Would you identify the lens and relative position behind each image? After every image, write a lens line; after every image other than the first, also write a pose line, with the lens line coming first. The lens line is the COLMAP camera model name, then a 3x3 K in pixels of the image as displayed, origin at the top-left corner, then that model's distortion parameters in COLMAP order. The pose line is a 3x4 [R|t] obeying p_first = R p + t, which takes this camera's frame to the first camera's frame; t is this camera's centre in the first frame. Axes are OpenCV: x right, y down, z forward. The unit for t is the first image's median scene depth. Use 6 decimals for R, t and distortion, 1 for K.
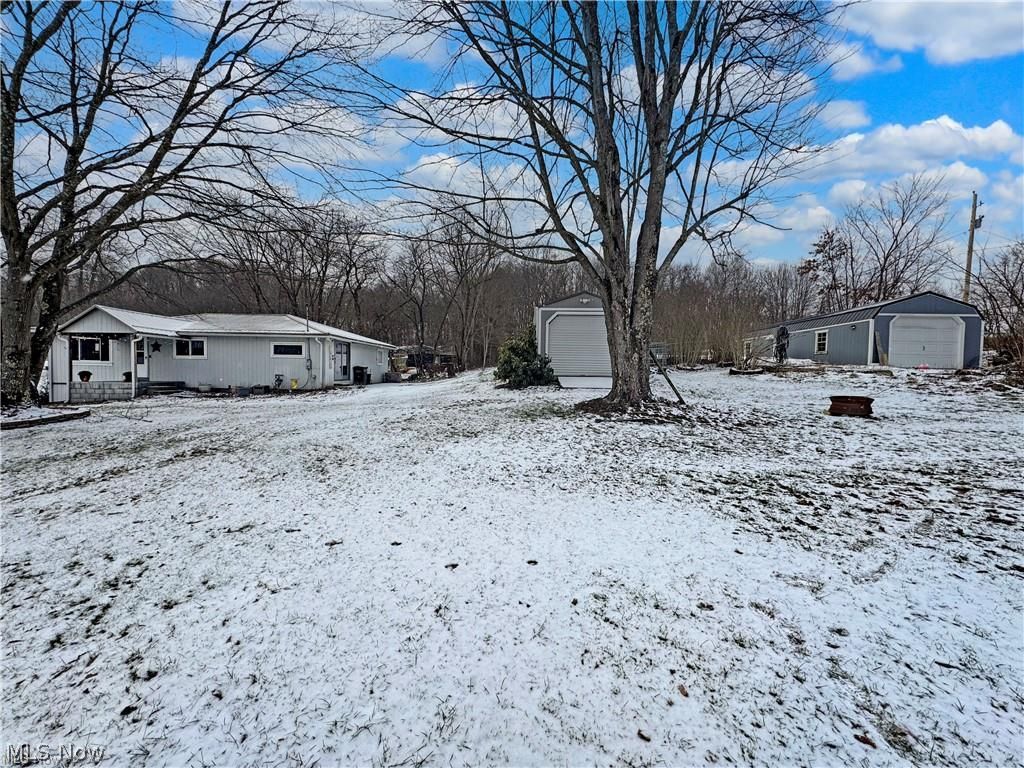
lens RADIAL K [[409.1, 0, 510.7], [0, 409.1, 379.0], [0, 0, 1]] dist [-0.000682, 0.000265]
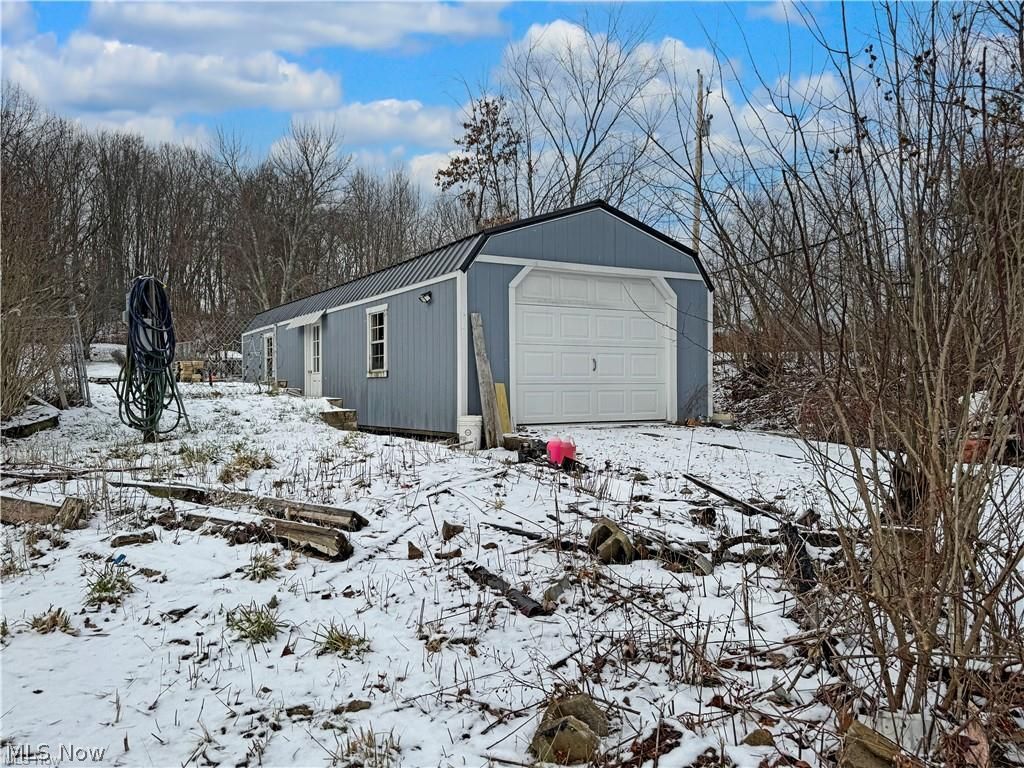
lens RADIAL K [[798.8, 0, 511.5], [0, 798.8, 385.1], [0, 0, 1]] dist [-0.003466, 0.000091]
pose [[0.826631, -0.019886, 0.562393, 0.494082], [0.029629, 0.999527, -0.008208, -0.047409], [-0.561964, 0.023448, 0.826830, 0.417007]]
